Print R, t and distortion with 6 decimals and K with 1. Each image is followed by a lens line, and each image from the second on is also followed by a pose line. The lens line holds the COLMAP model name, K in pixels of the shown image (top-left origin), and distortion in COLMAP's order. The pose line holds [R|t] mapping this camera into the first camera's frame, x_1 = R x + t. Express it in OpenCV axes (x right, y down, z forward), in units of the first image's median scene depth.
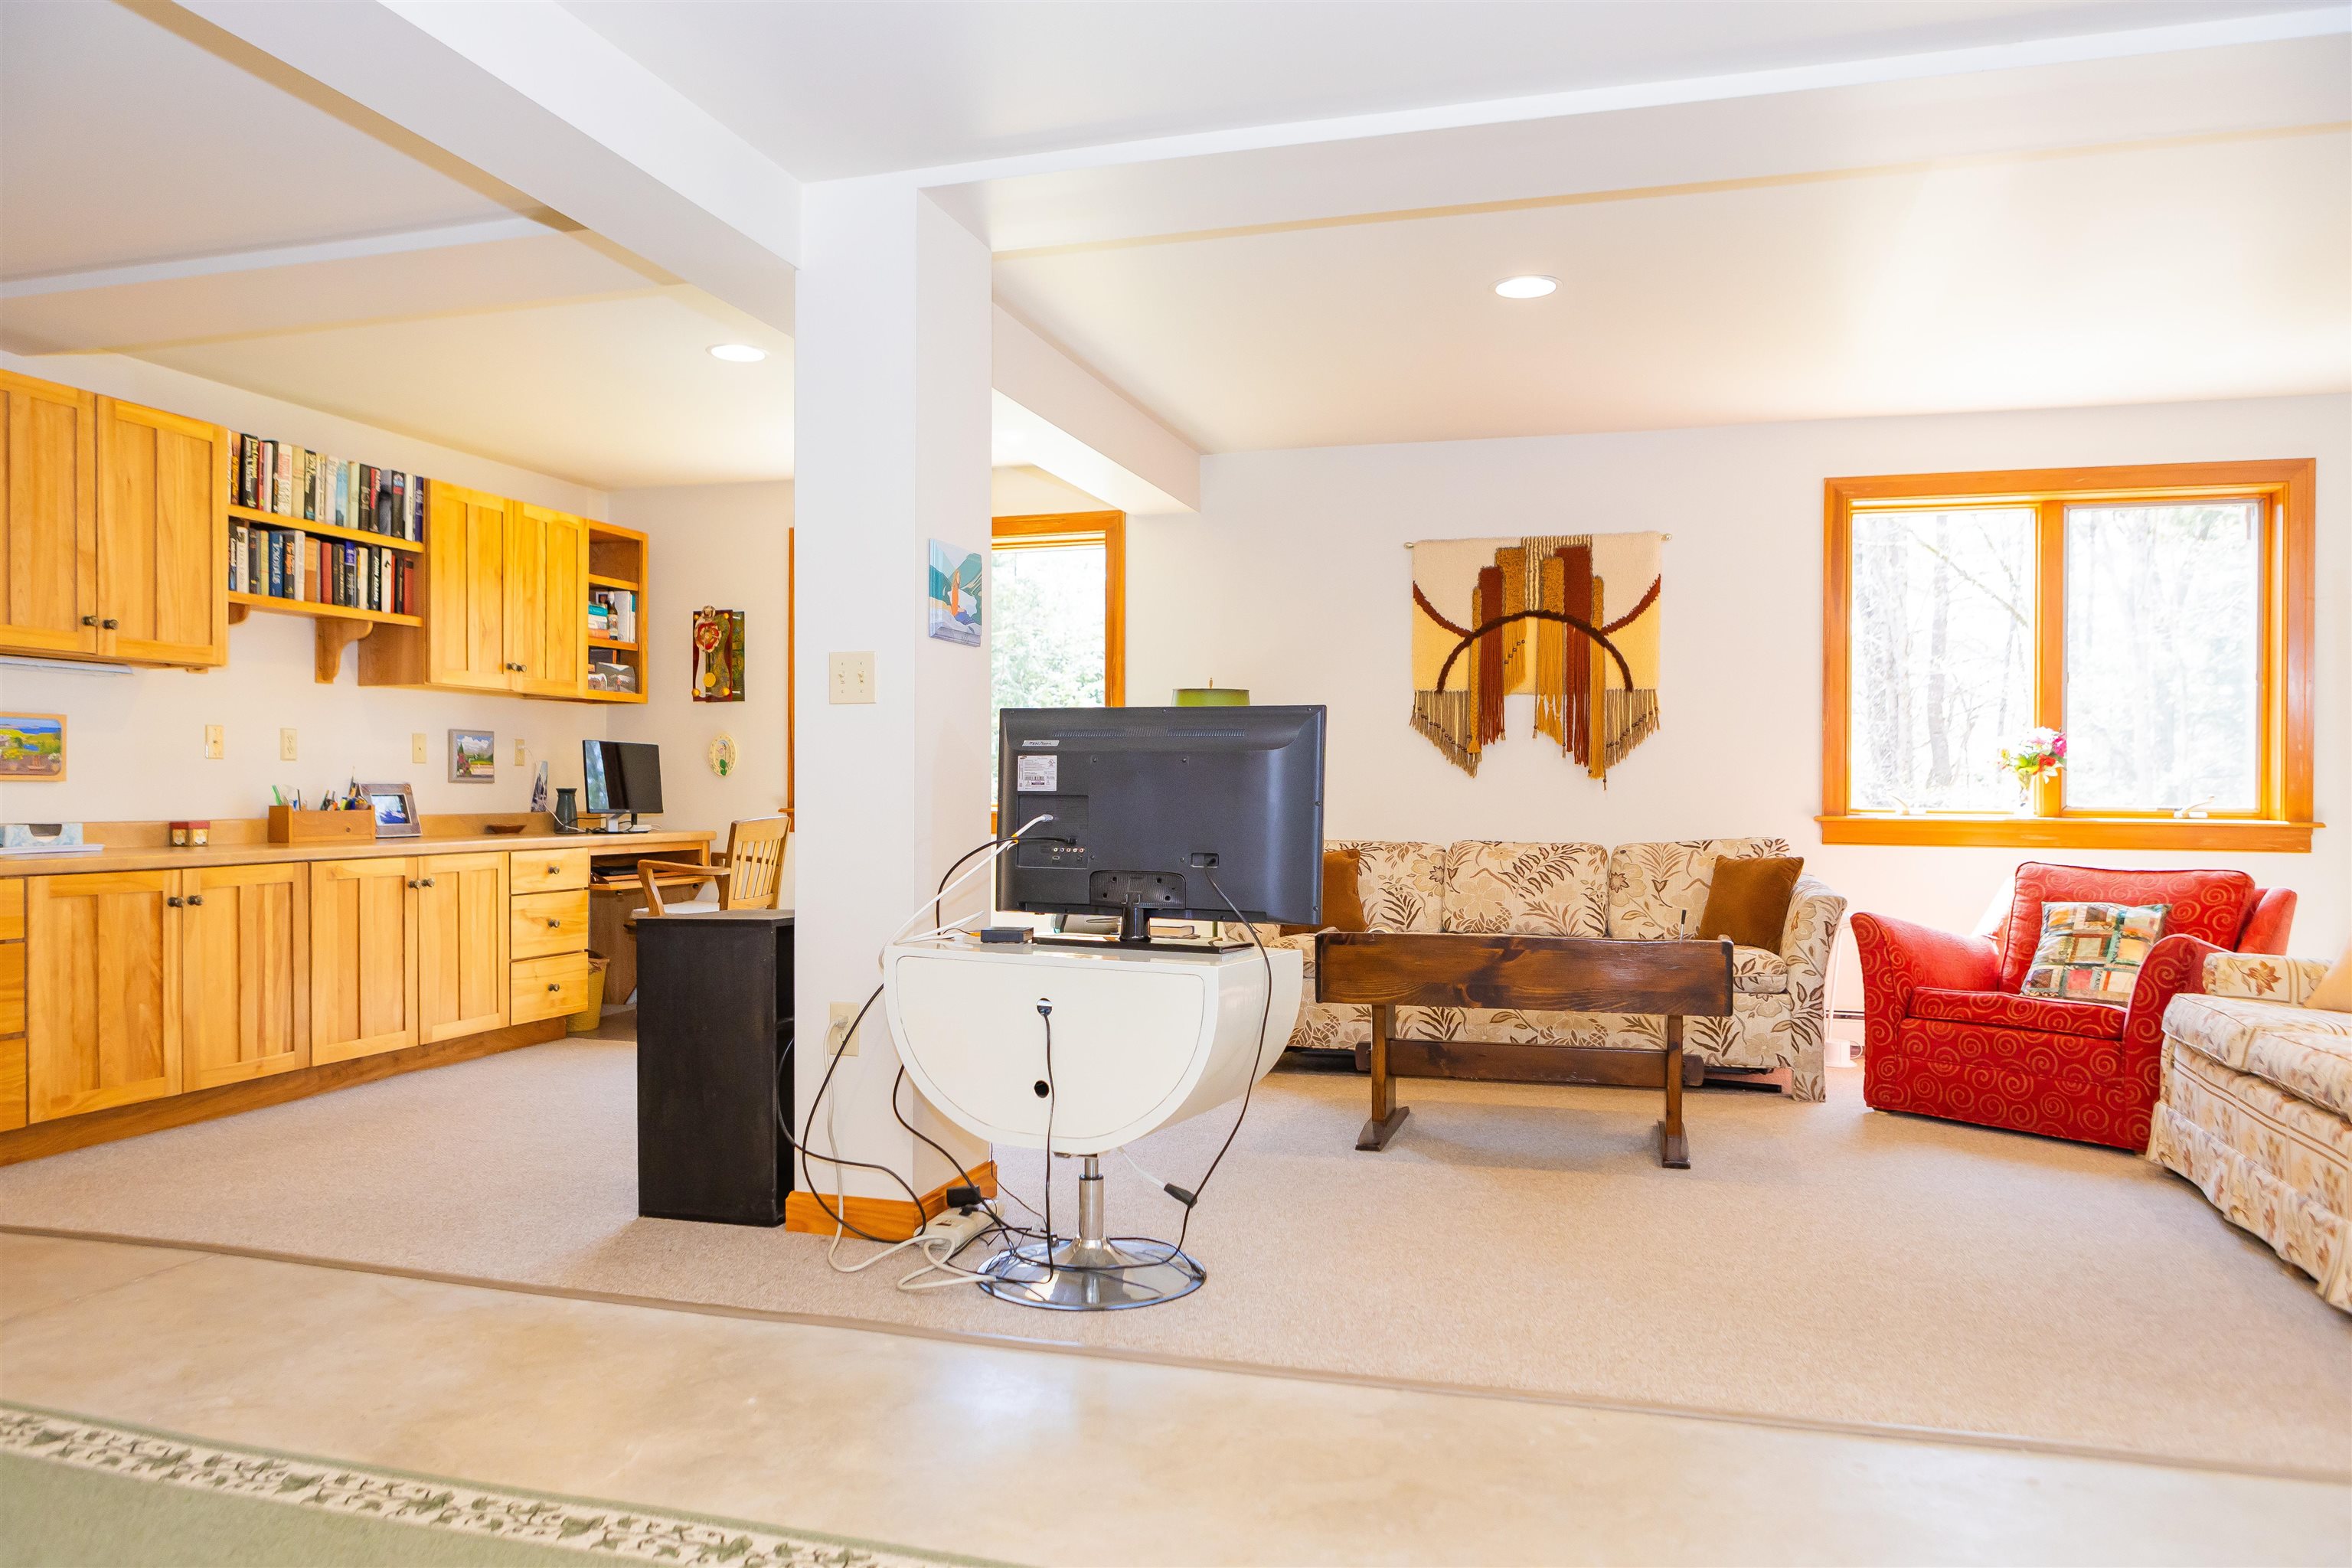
lens RADIAL K [[1606.7, 0, 1171.0], [0, 1606.7, 789.6], [0, 0, 1]] dist [-0.028278, 0.016831]
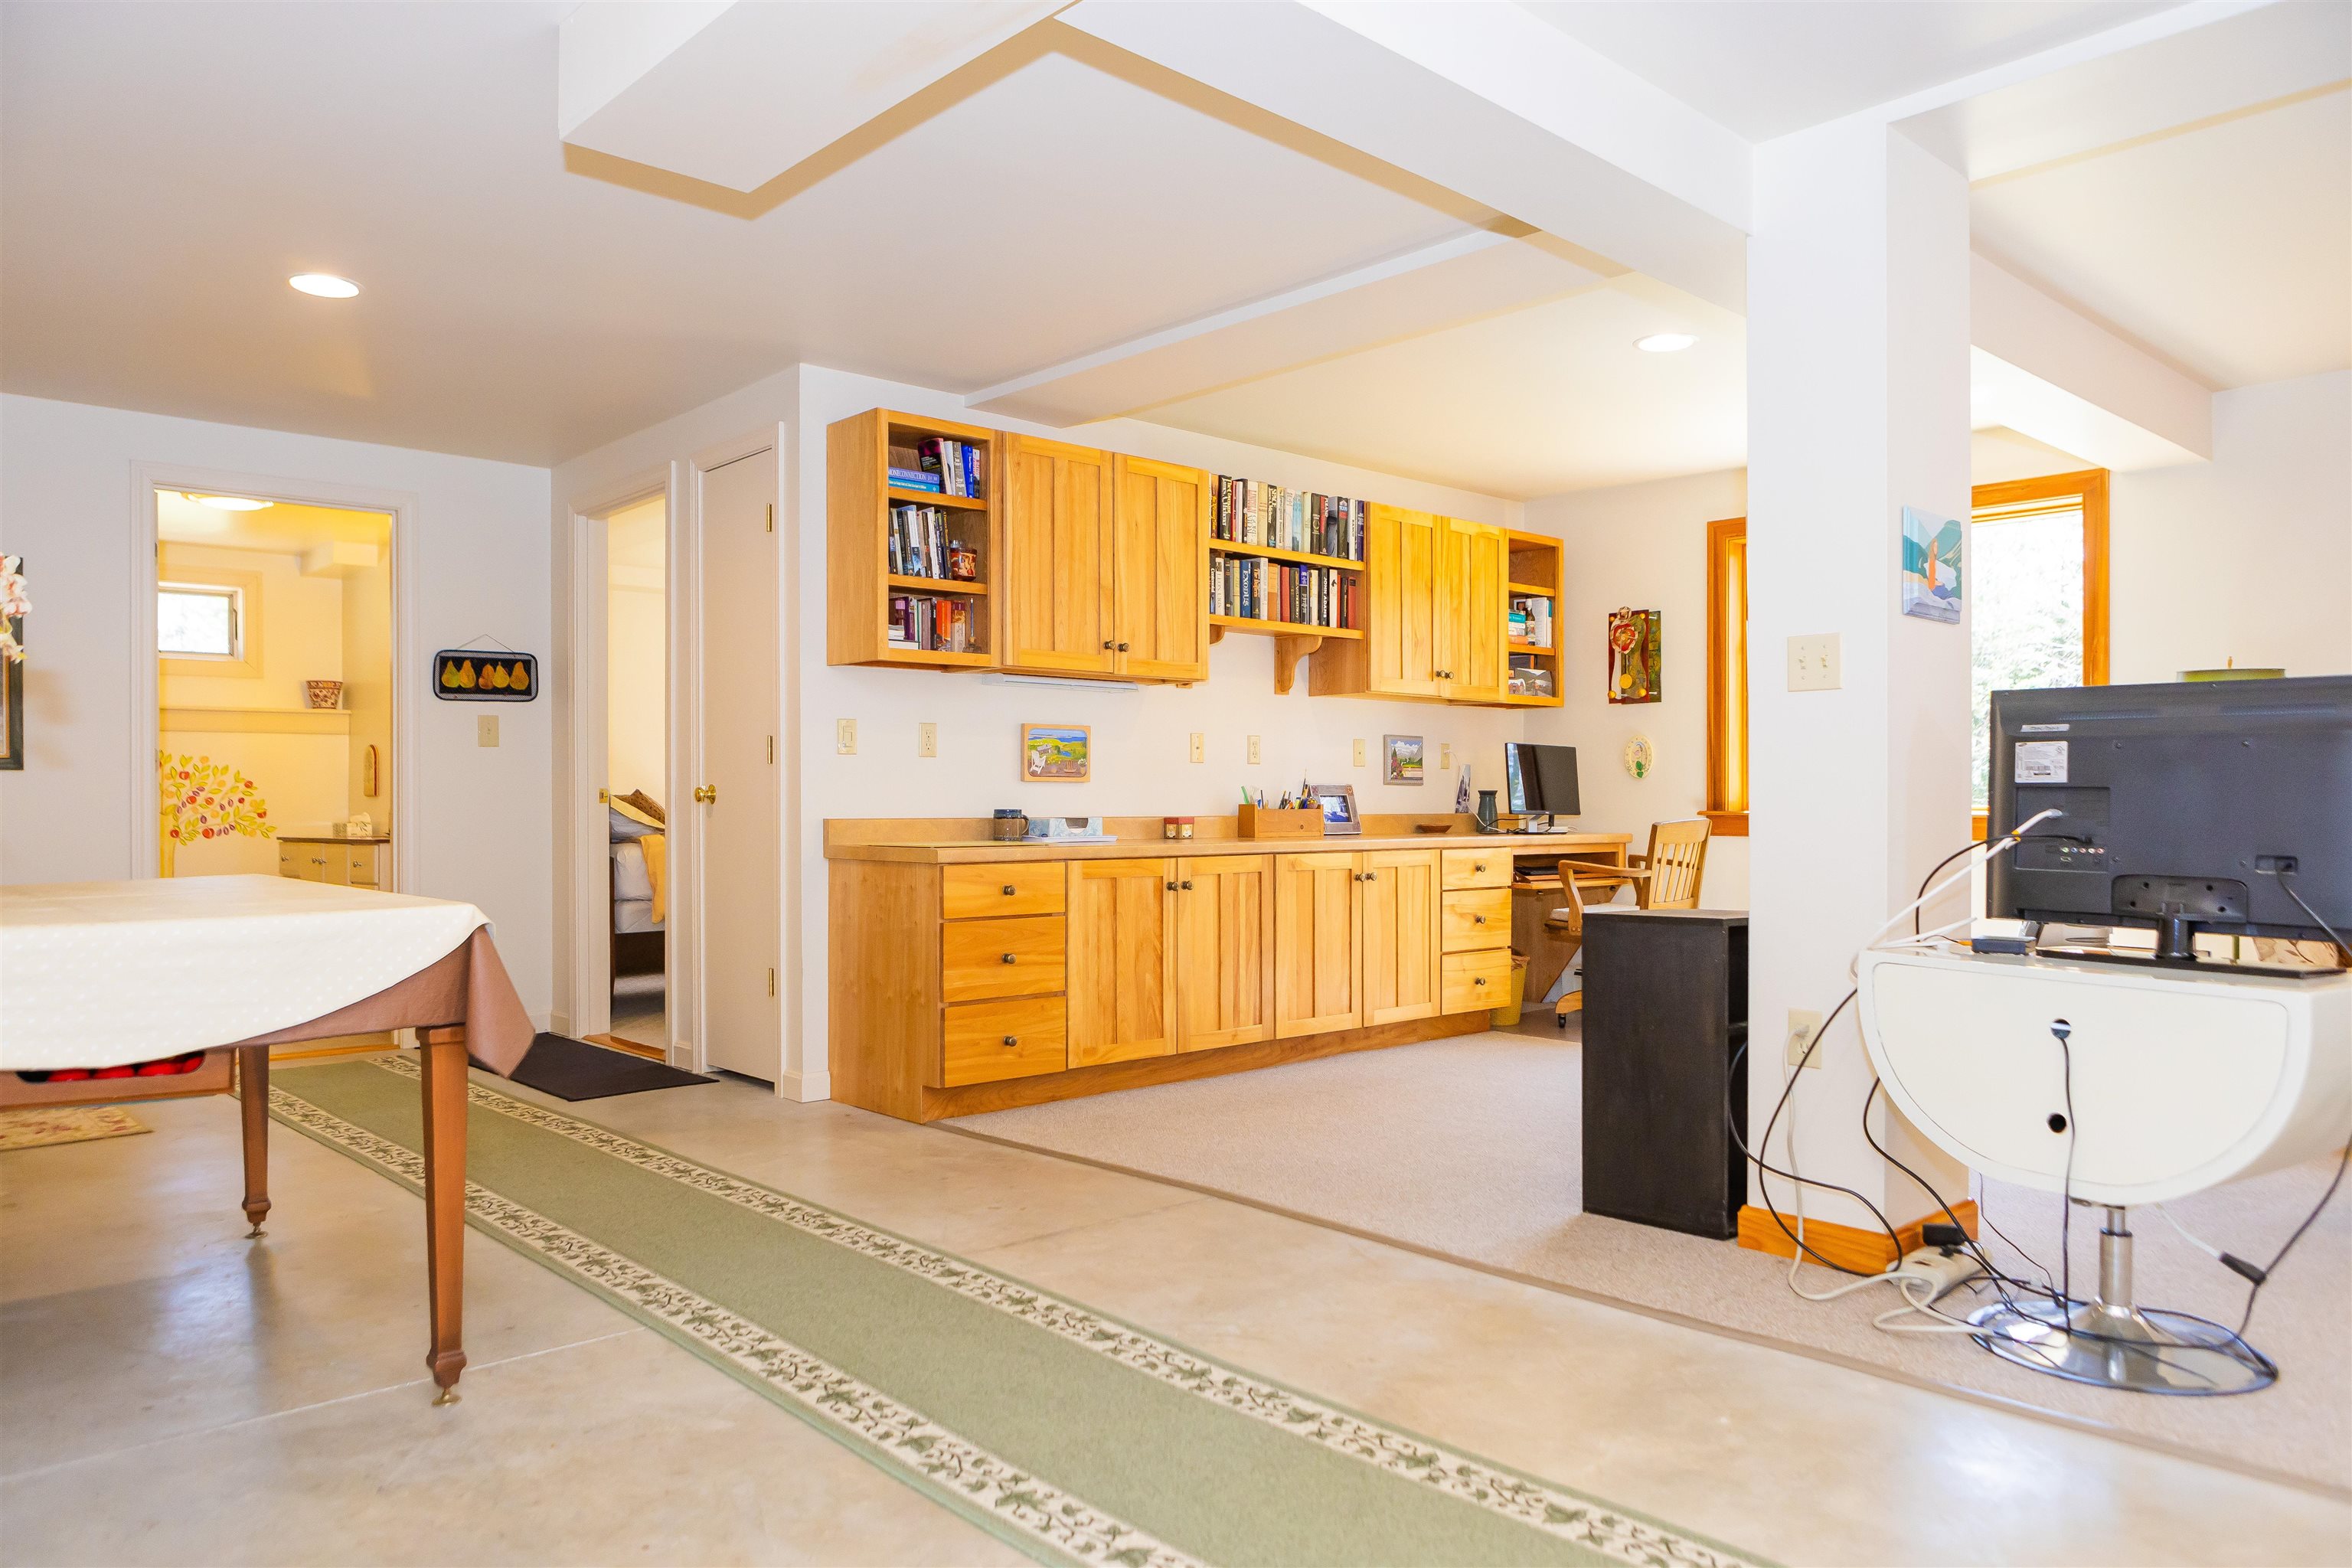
lens RADIAL K [[1606.7, 0, 1178.3], [0, 1606.7, 784.1], [0, 0, 1]] dist [-0.028278, 0.016831]
pose [[0.858423, -0.002998, -0.512933, -0.037703], [-0.001337, 0.999966, -0.008081, 0.008689], [0.512940, 0.007623, 0.858391, 0.011069]]
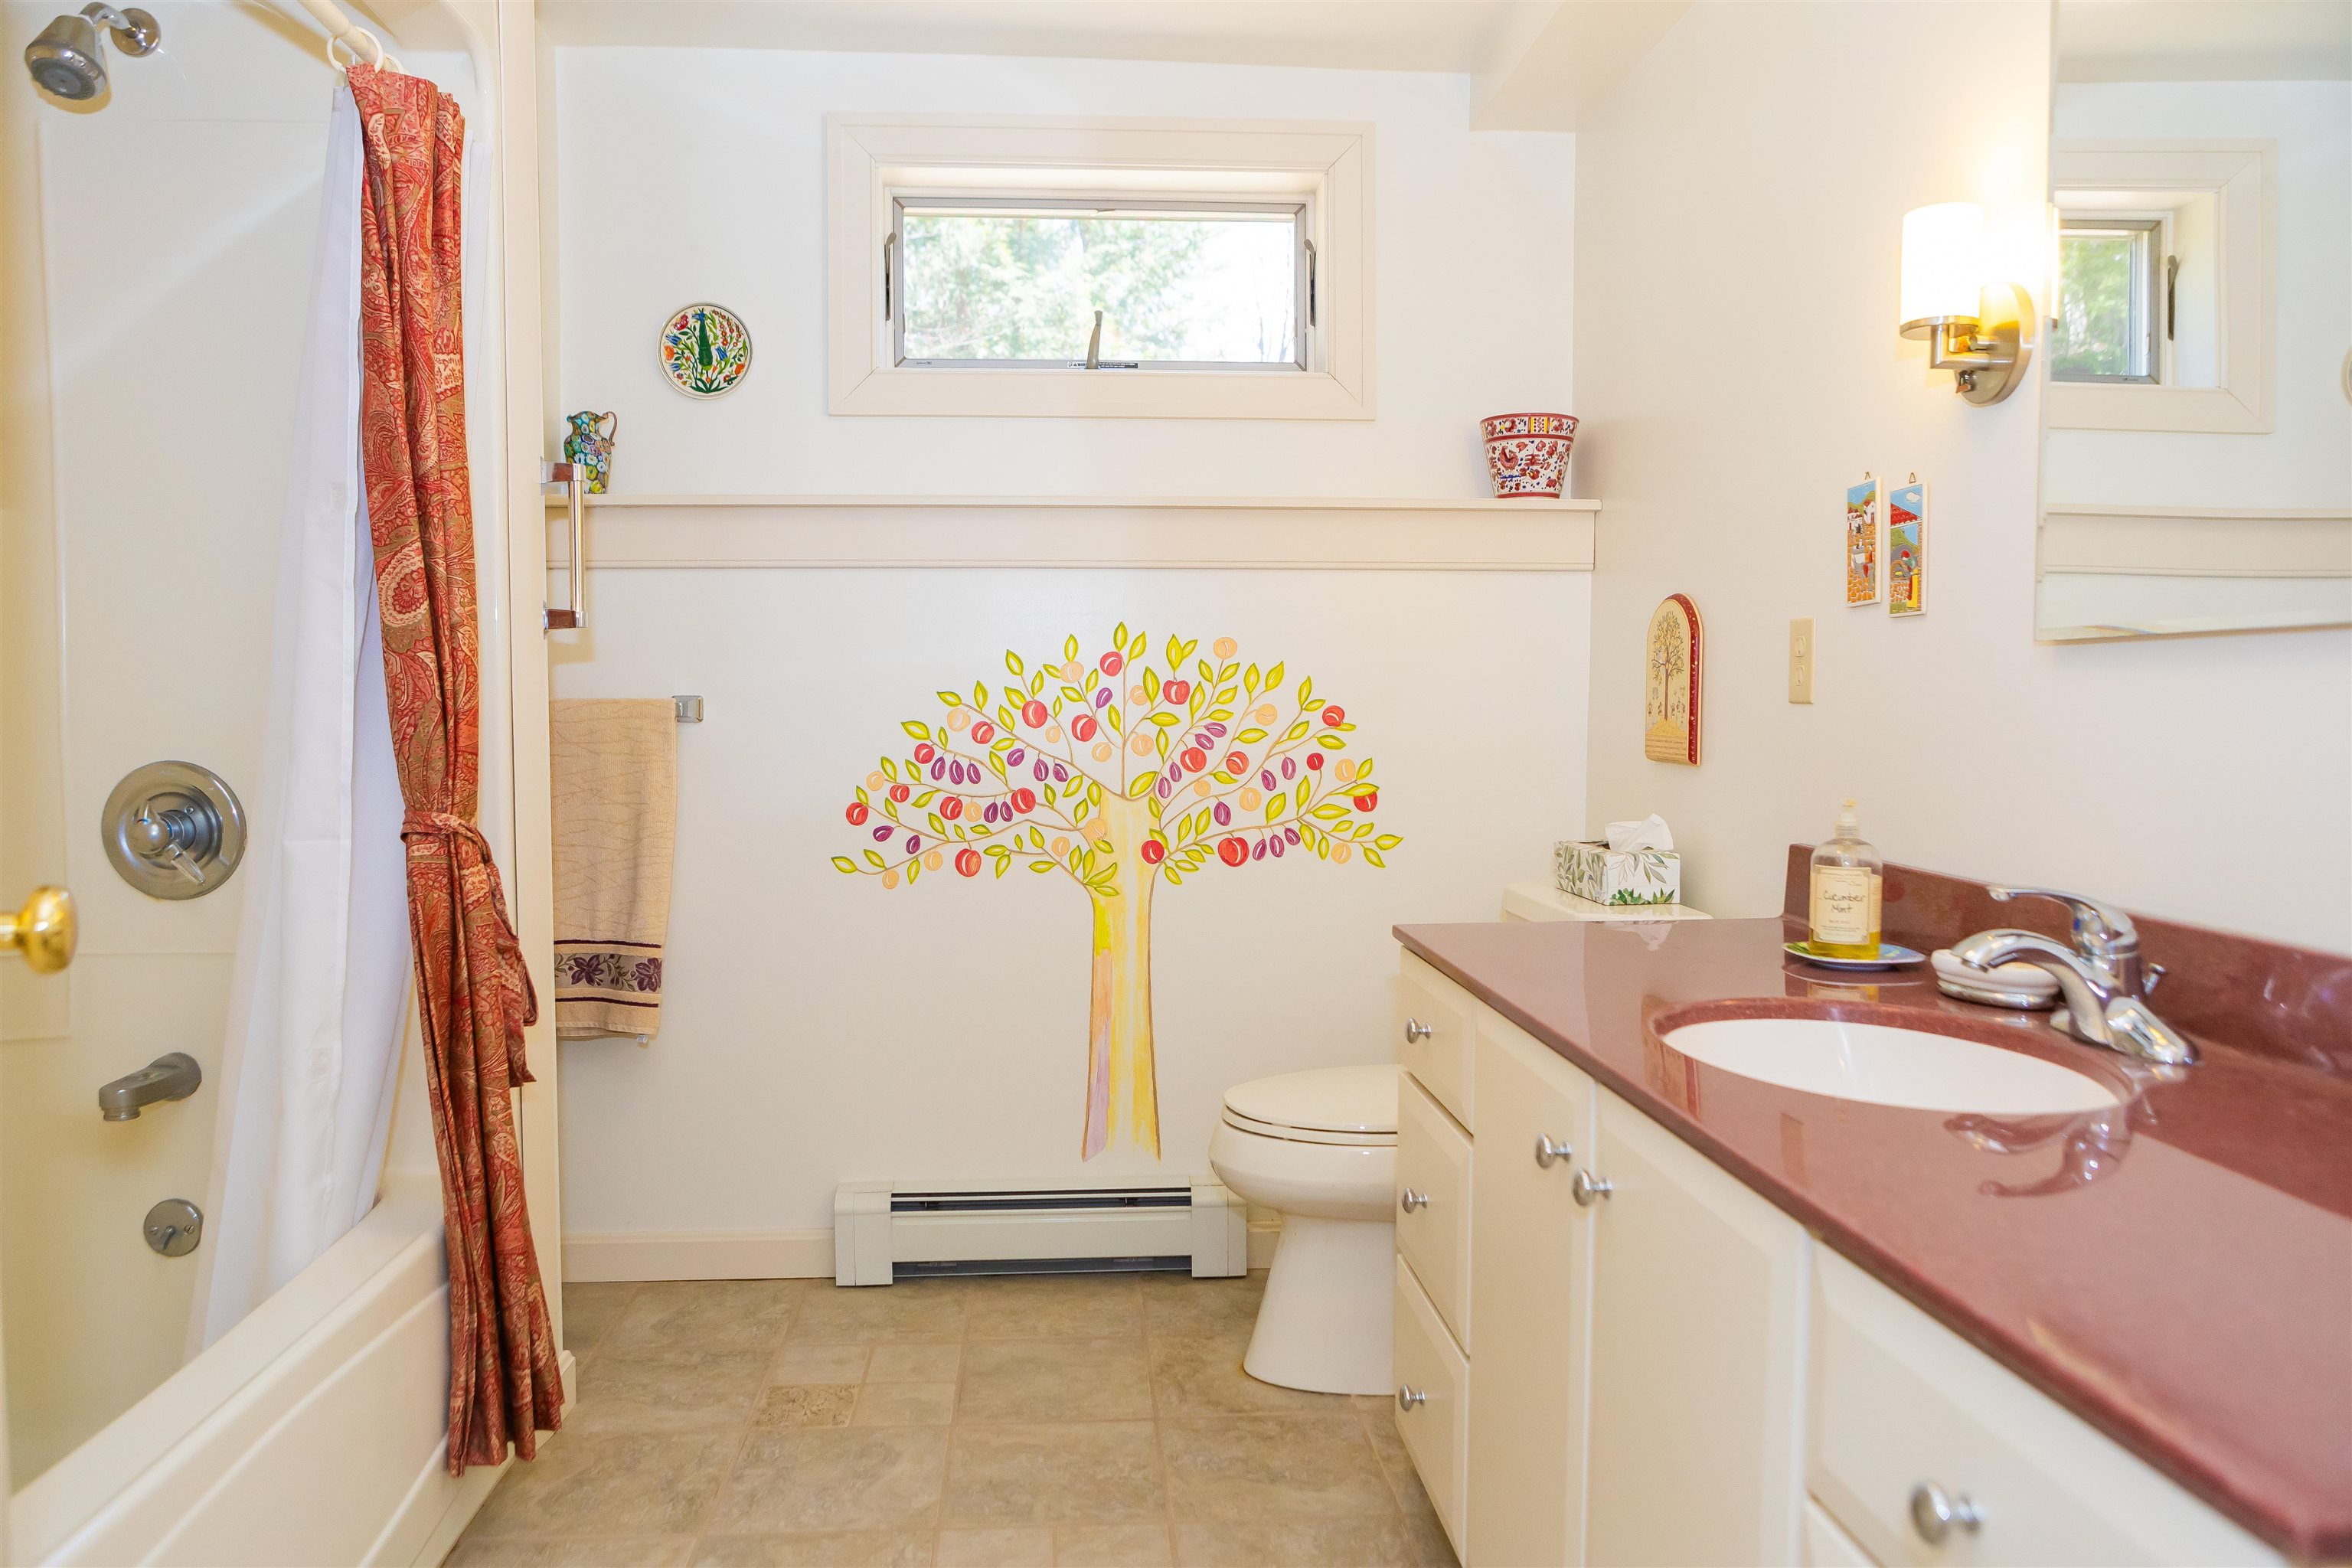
lens RADIAL K [[1606.7, 0, 1177.2], [0, 1606.7, 784.6], [0, 0, 1]] dist [-0.028278, 0.016831]
pose [[0.355081, 0.058045, -0.933032, -0.202084], [-0.007871, 0.998221, 0.059105, 0.005620], [0.934802, -0.013643, 0.354906, 0.106127]]
